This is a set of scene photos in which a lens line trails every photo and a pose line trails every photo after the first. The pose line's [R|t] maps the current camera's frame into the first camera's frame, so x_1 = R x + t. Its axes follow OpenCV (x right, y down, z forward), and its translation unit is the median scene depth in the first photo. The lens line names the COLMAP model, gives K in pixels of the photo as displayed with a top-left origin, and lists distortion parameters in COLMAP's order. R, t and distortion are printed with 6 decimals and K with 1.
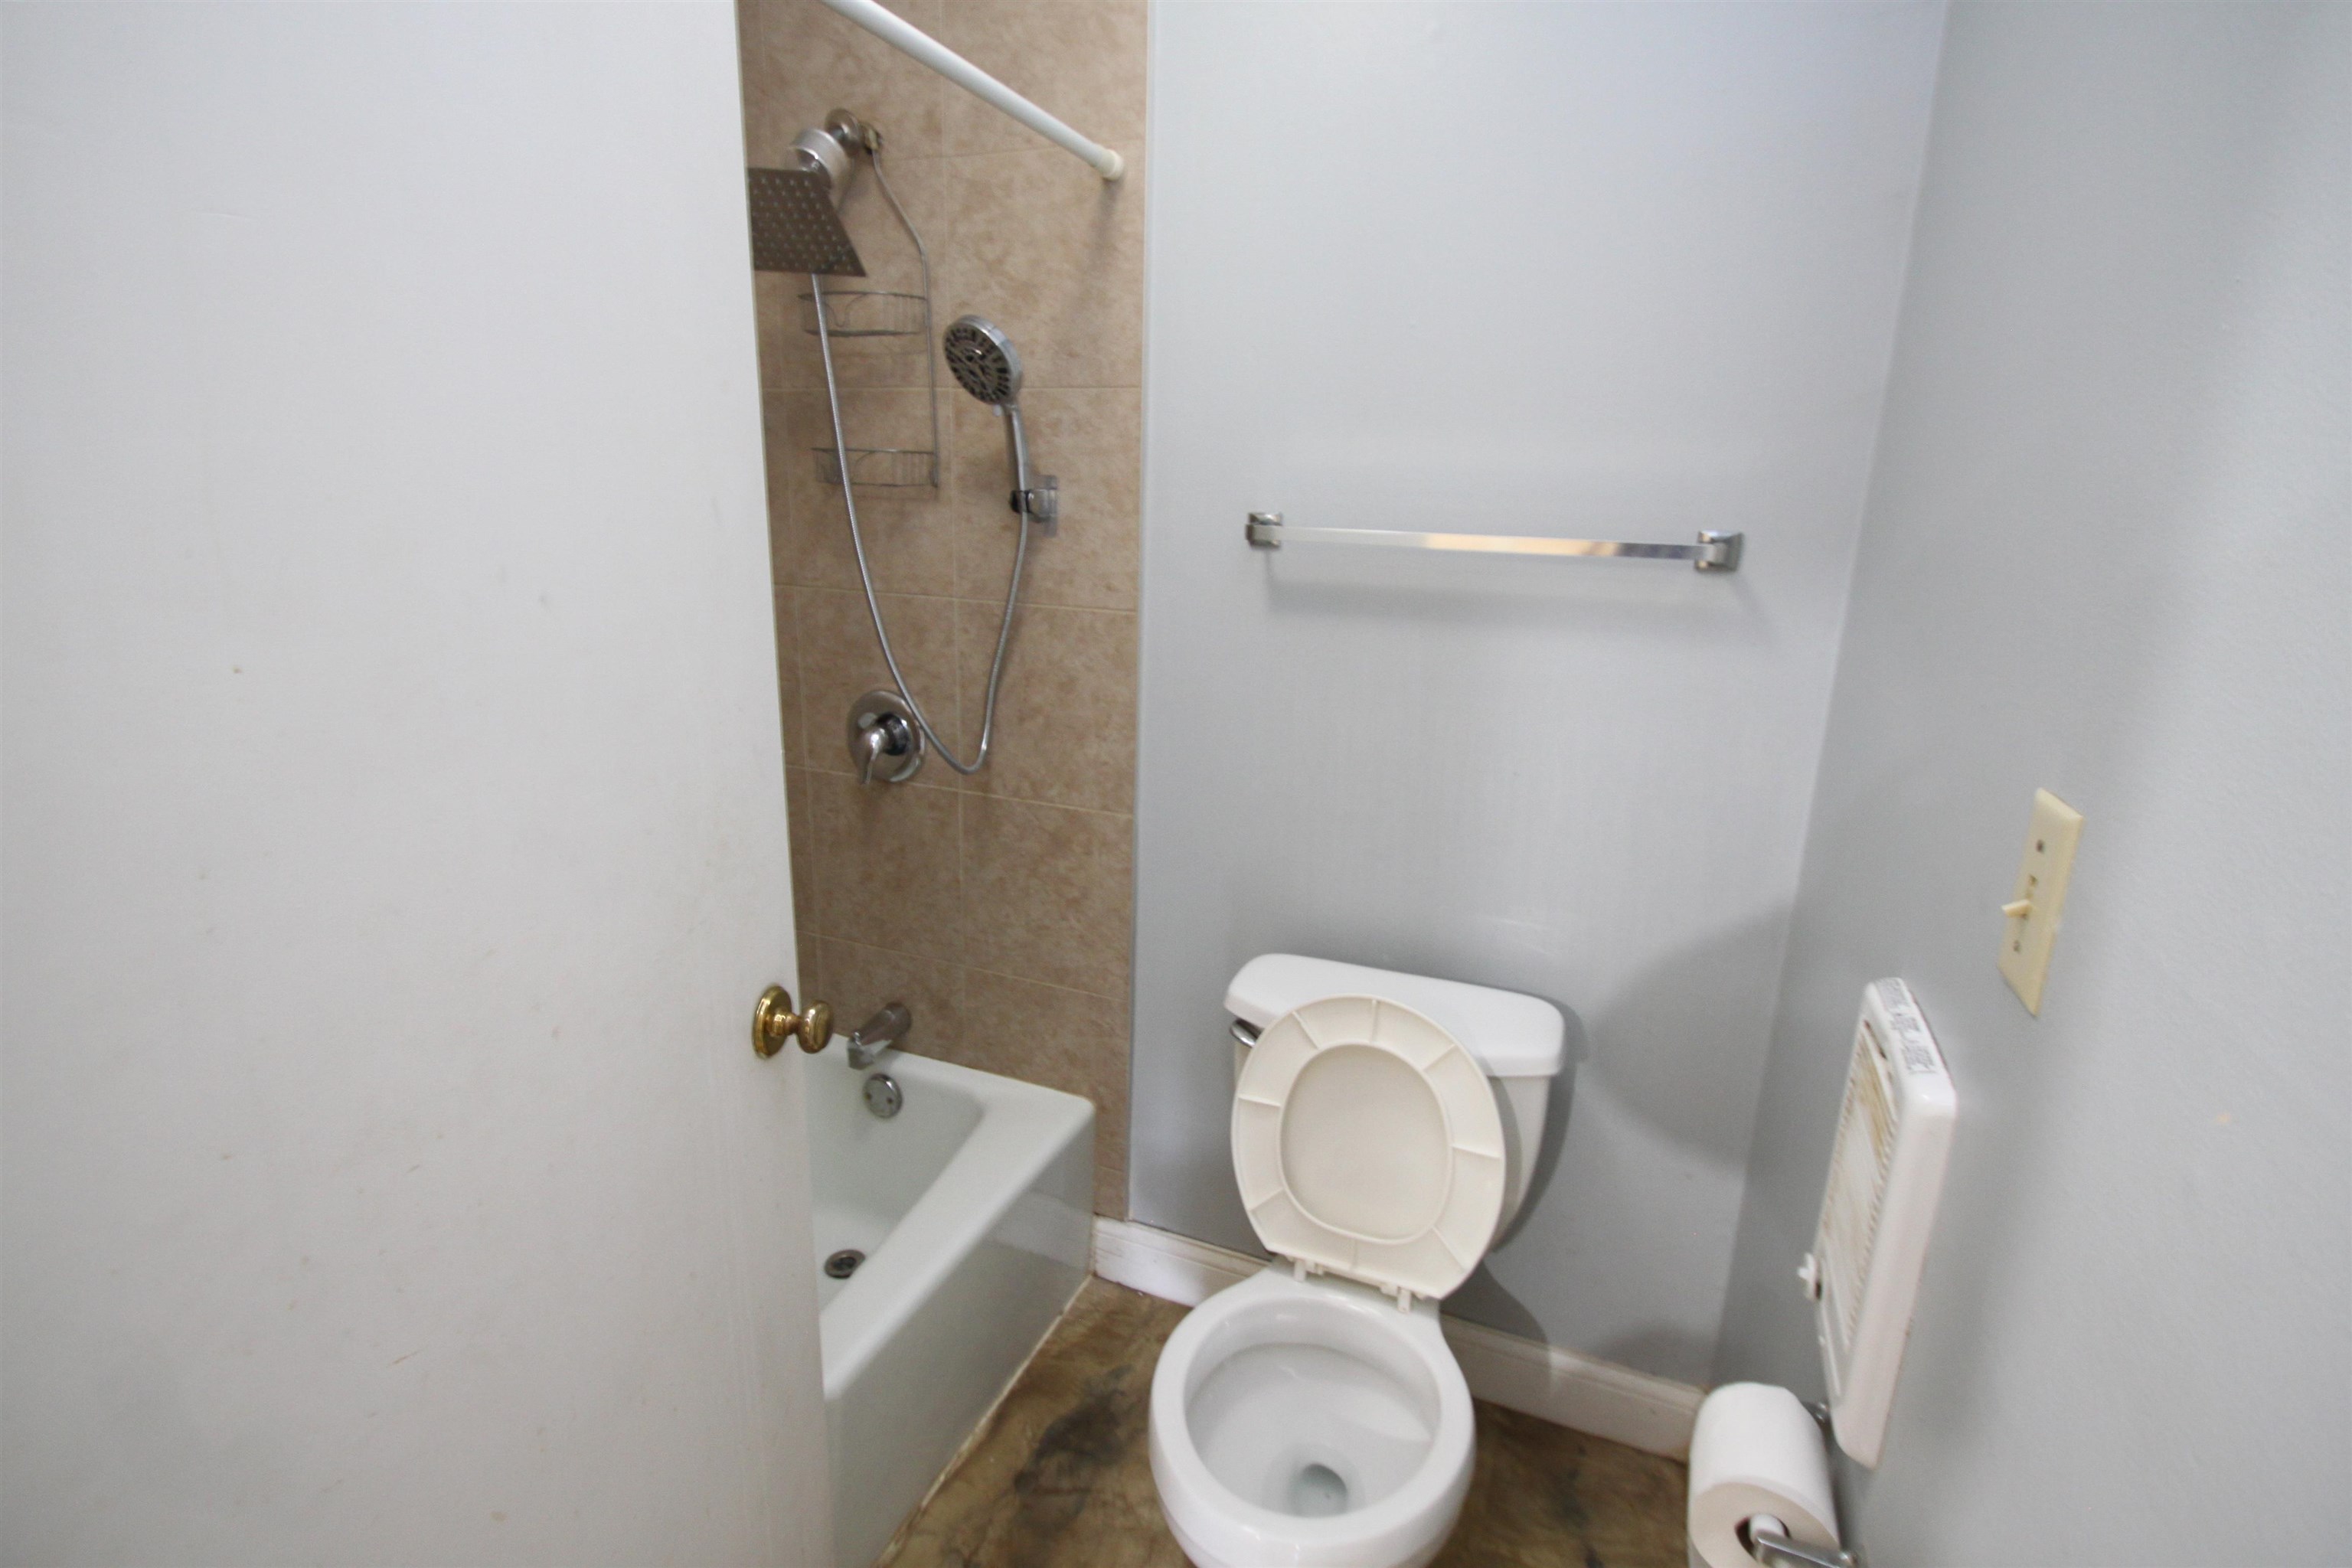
lens RADIAL K [[1137.7, 0, 1176.0], [0, 1137.7, 784.0], [0, 0, 1]] dist [0.004129, 0.000194]
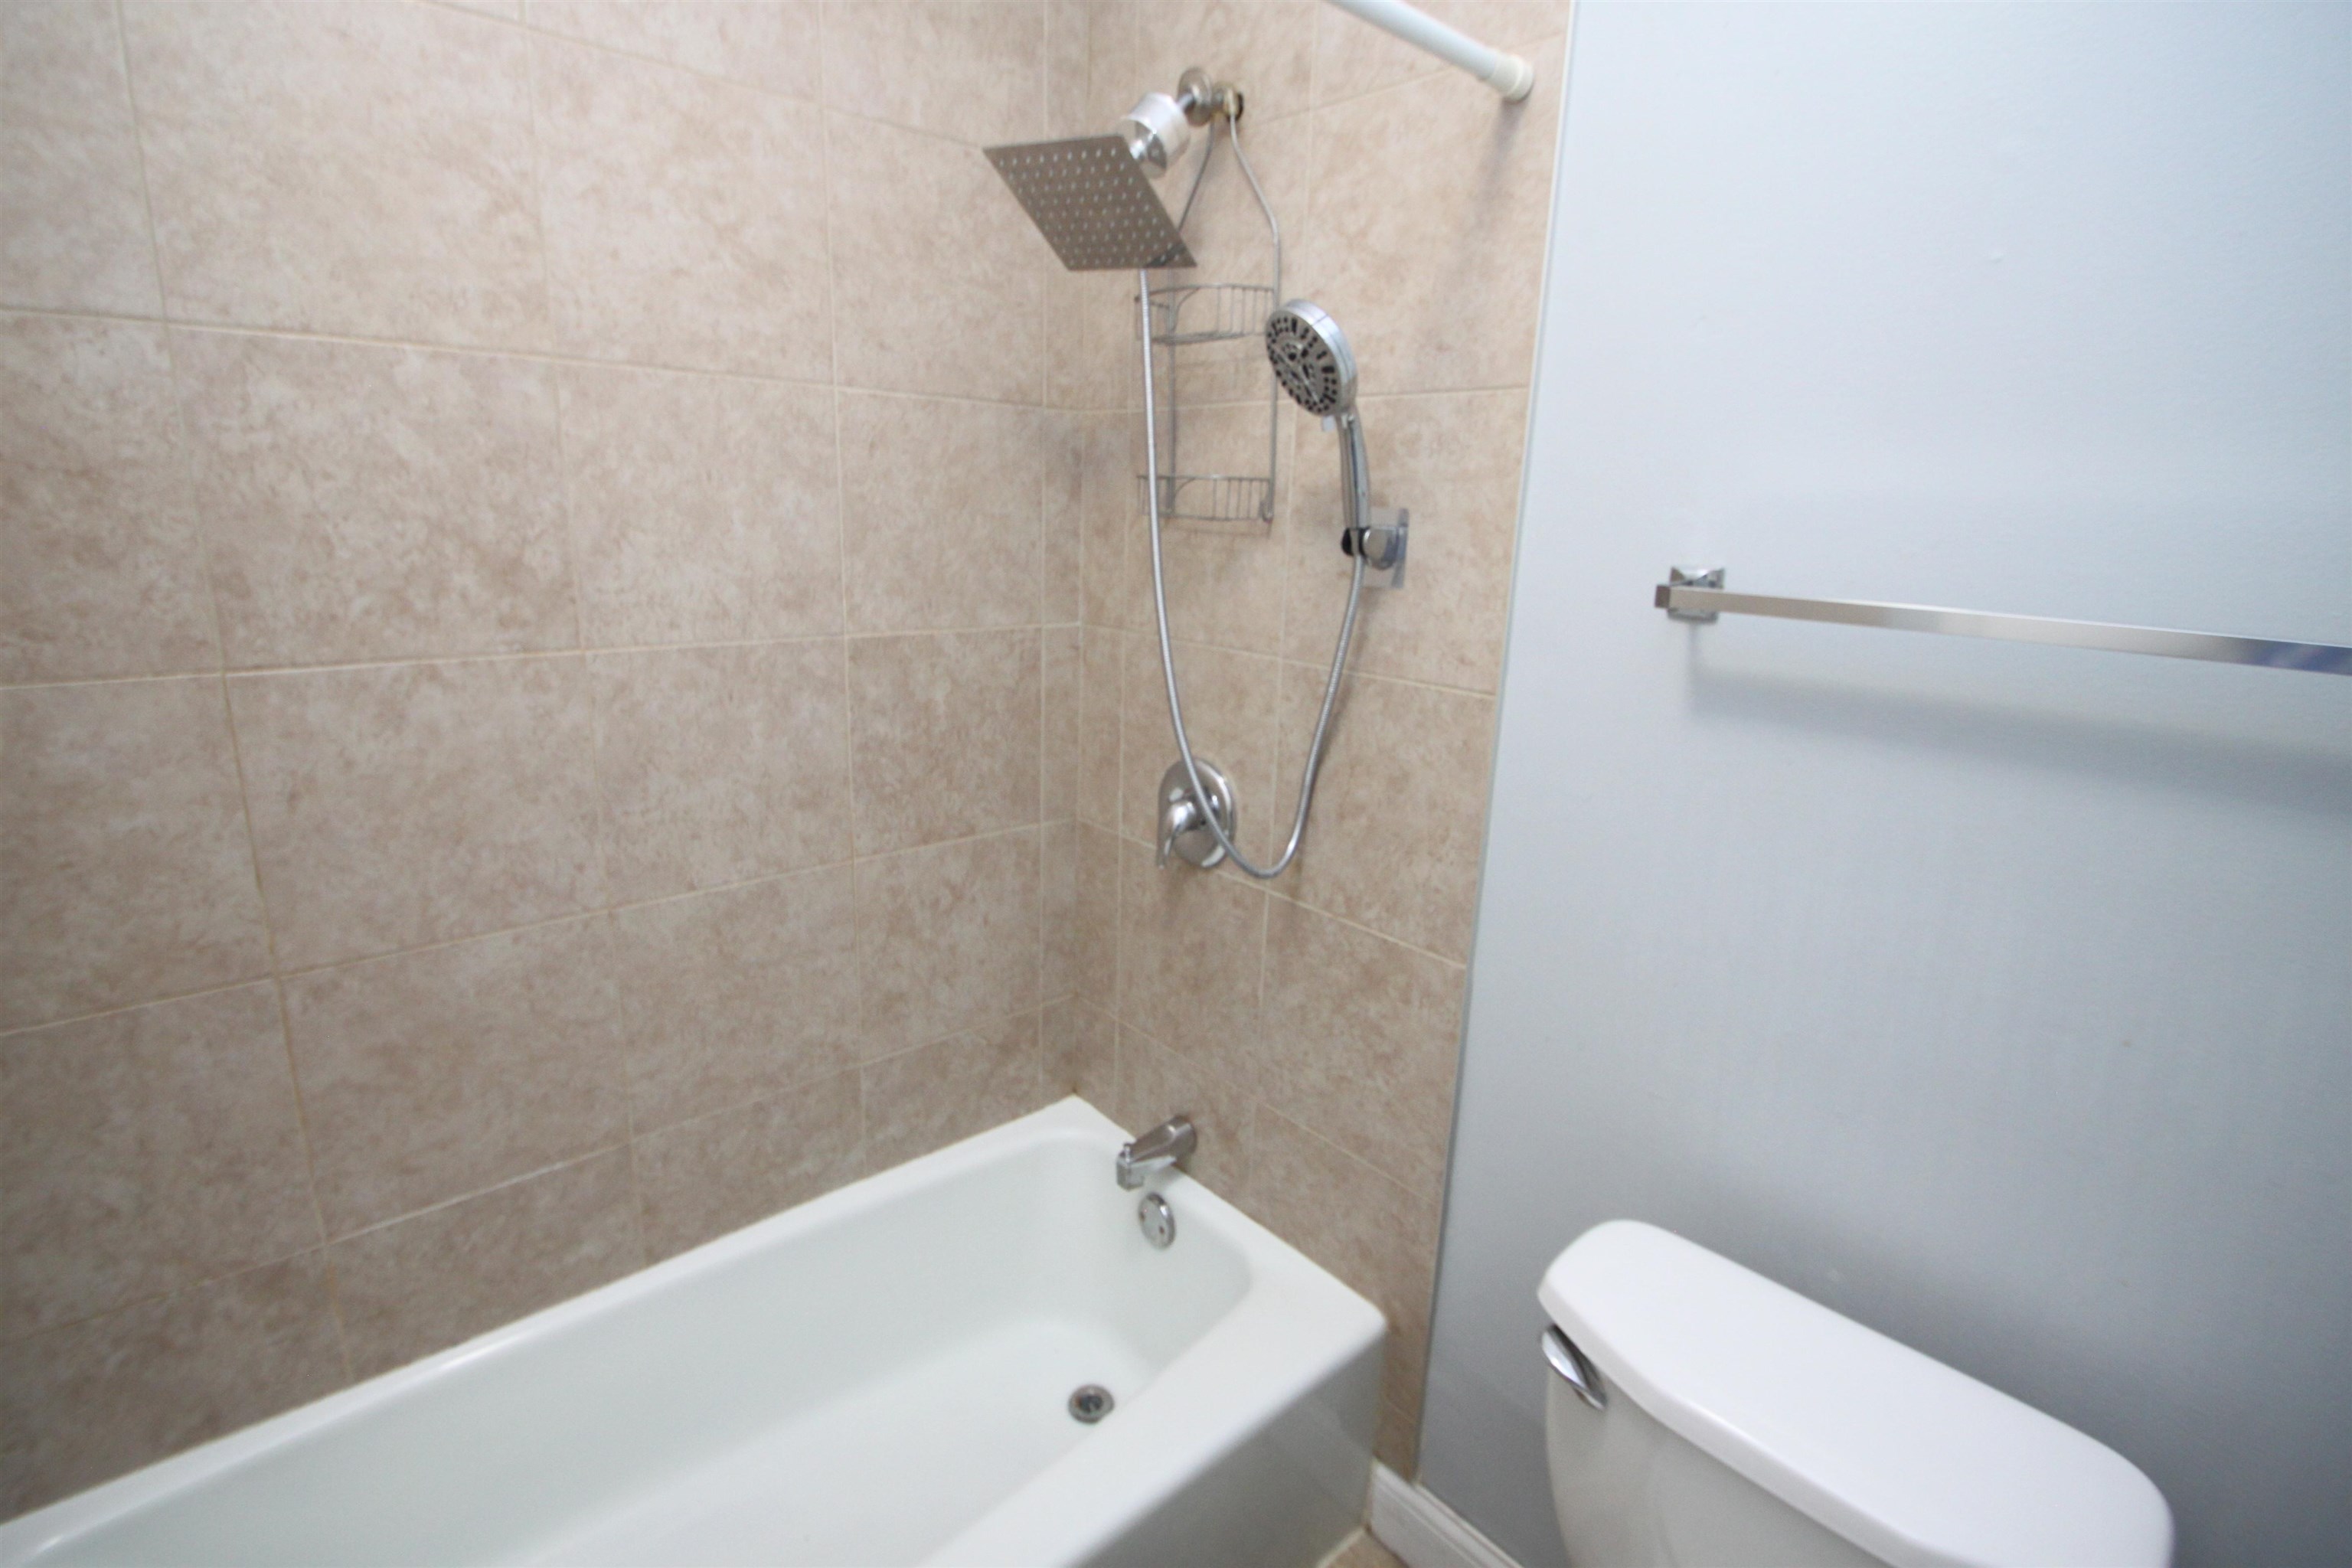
lens RADIAL K [[1089.3, 0, 1176.9], [0, 1089.3, 770.4], [0, 0, 1]] dist [0.012485, -0.016822]
pose [[0.900962, 0.107865, -0.420276, 0.077334], [-0.119142, 0.992877, -0.000586, -0.076597], [0.417219, 0.050601, 0.907396, 0.275981]]
